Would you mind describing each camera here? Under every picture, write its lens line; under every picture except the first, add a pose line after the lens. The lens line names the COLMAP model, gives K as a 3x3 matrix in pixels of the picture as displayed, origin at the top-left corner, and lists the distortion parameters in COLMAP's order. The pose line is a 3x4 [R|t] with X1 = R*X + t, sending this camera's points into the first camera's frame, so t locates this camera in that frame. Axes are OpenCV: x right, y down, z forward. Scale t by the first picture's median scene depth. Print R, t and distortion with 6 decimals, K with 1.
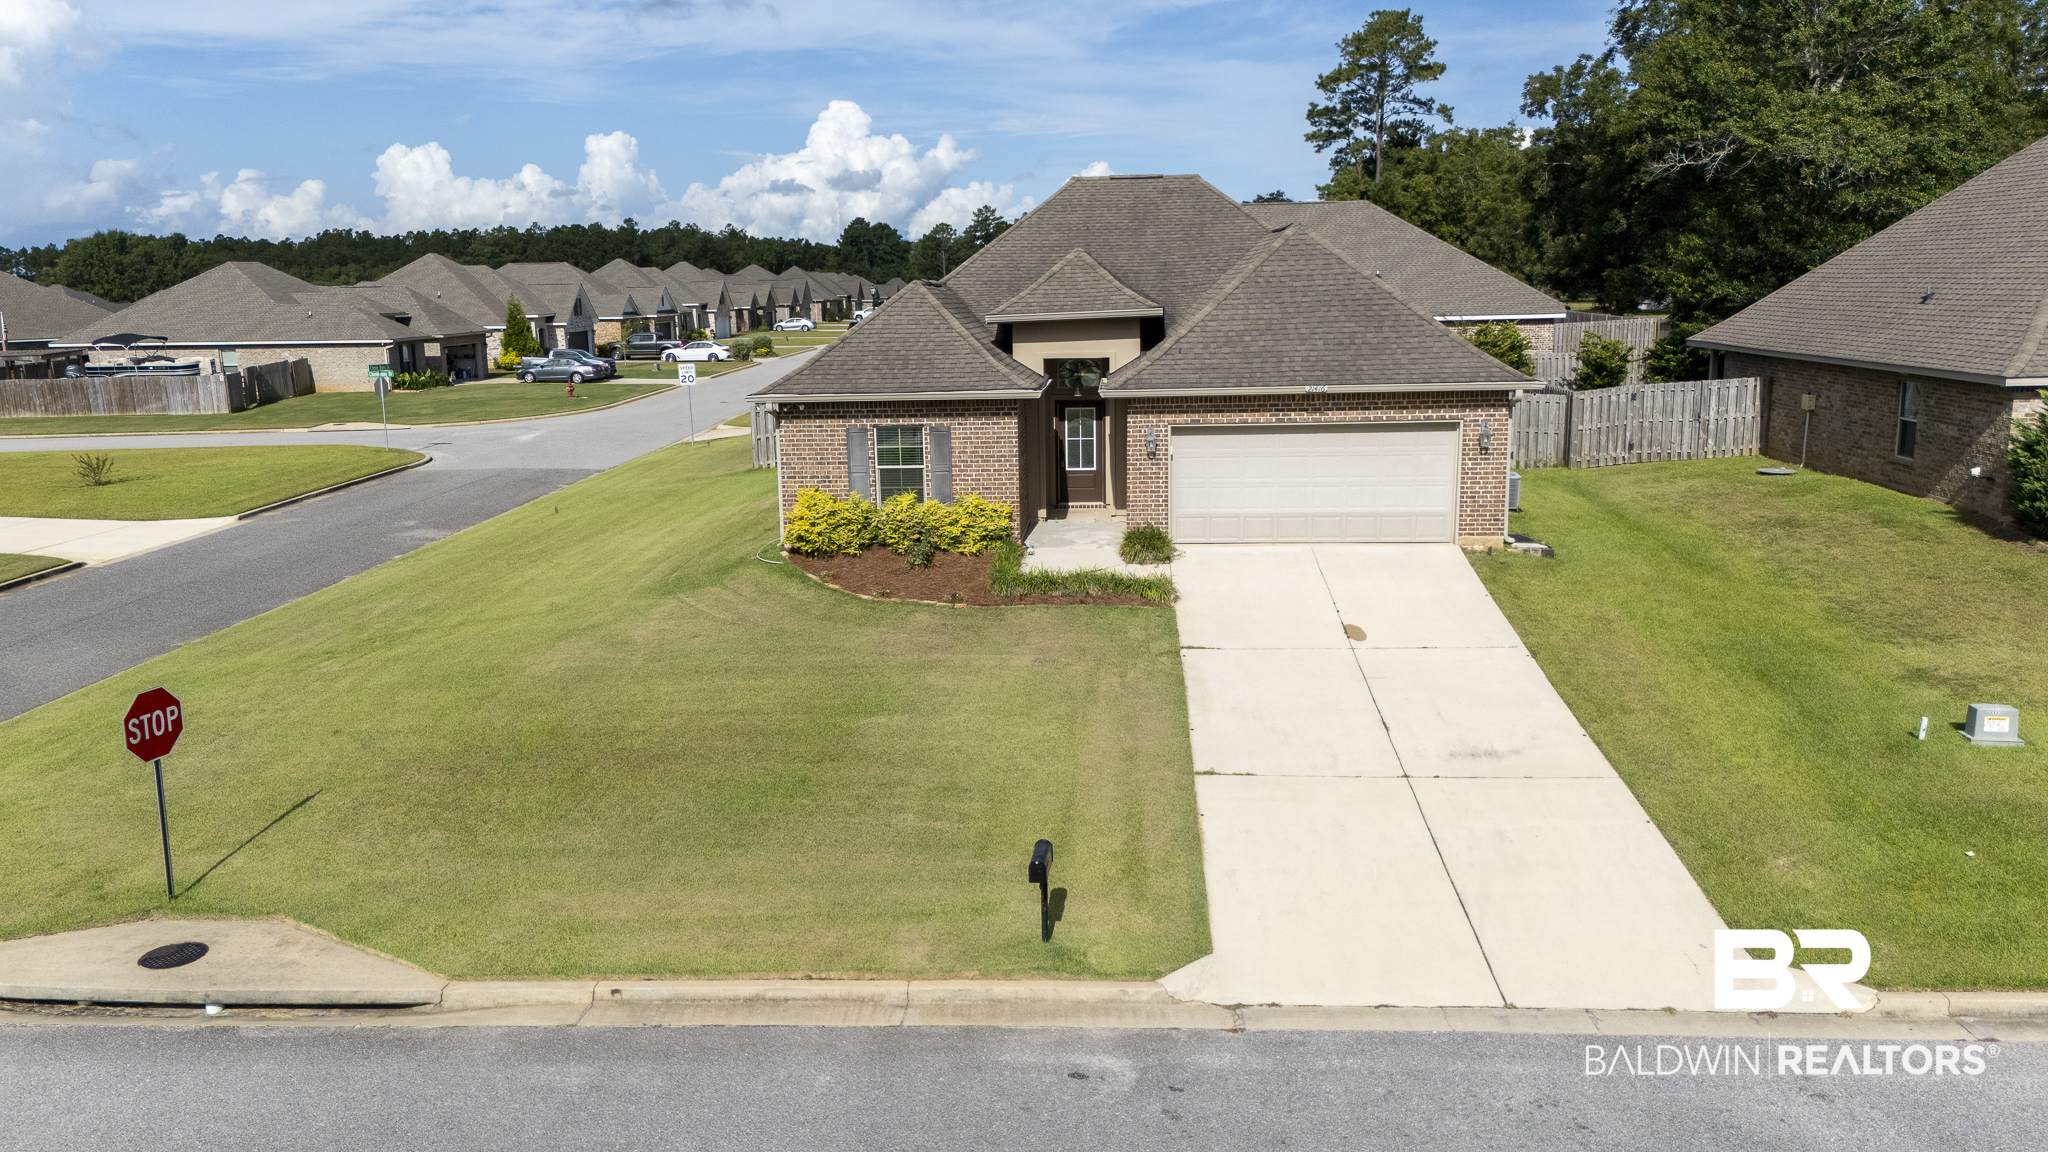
lens RADIAL K [[1511.6, 0, 1024.0], [0, 1511.6, 576.0], [0, 0, 1]] dist [0.068174, -0.042887]
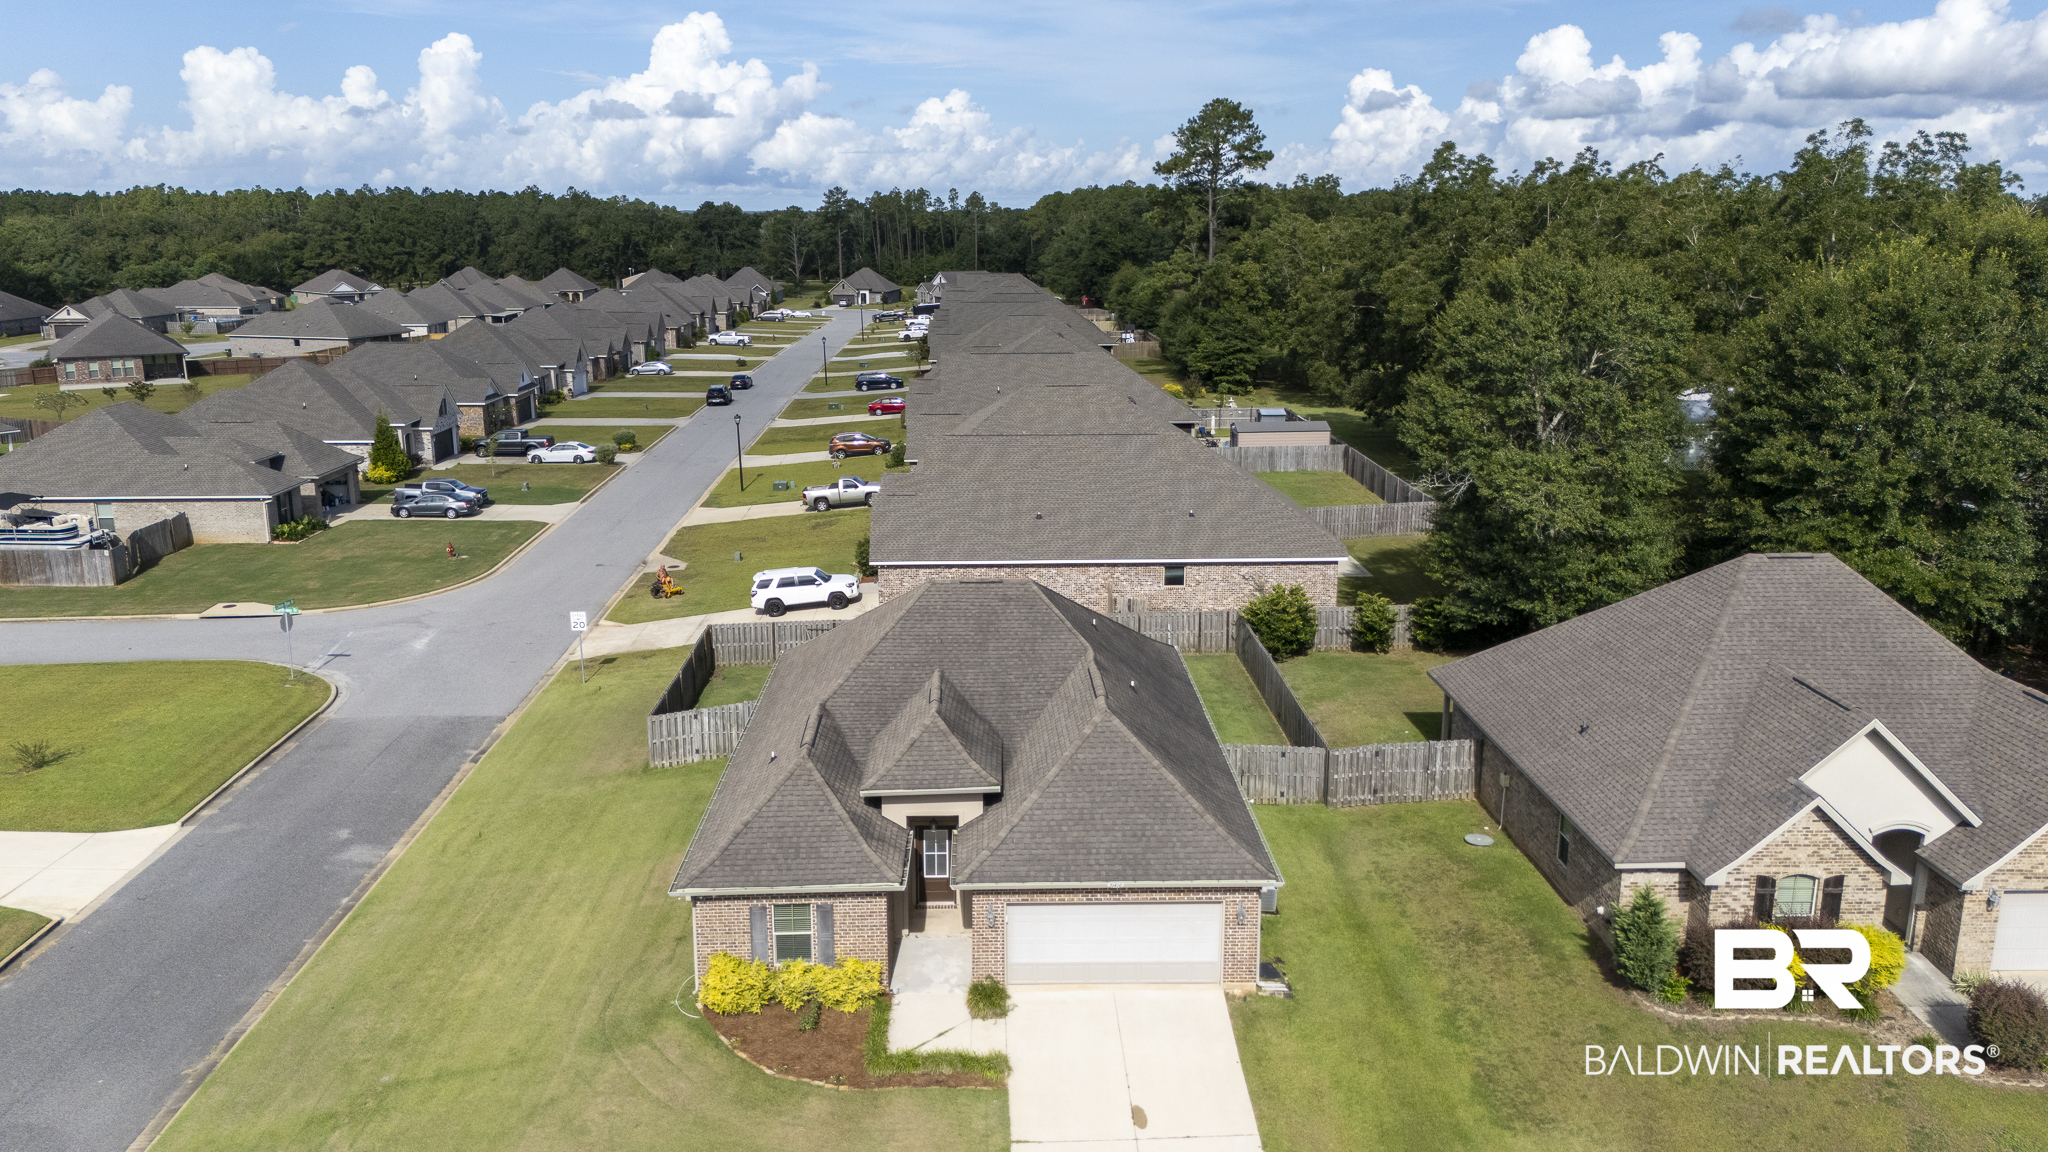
lens RADIAL K [[1511.6, 0, 1024.0], [0, 1511.6, 576.0], [0, 0, 1]] dist [0.068174, -0.042887]
pose [[0.995163, -0.001876, 0.098217, -0.008076], [-0.002539, 0.998992, 0.044806, -0.252902], [-0.098202, -0.044838, 0.994156, -0.158756]]
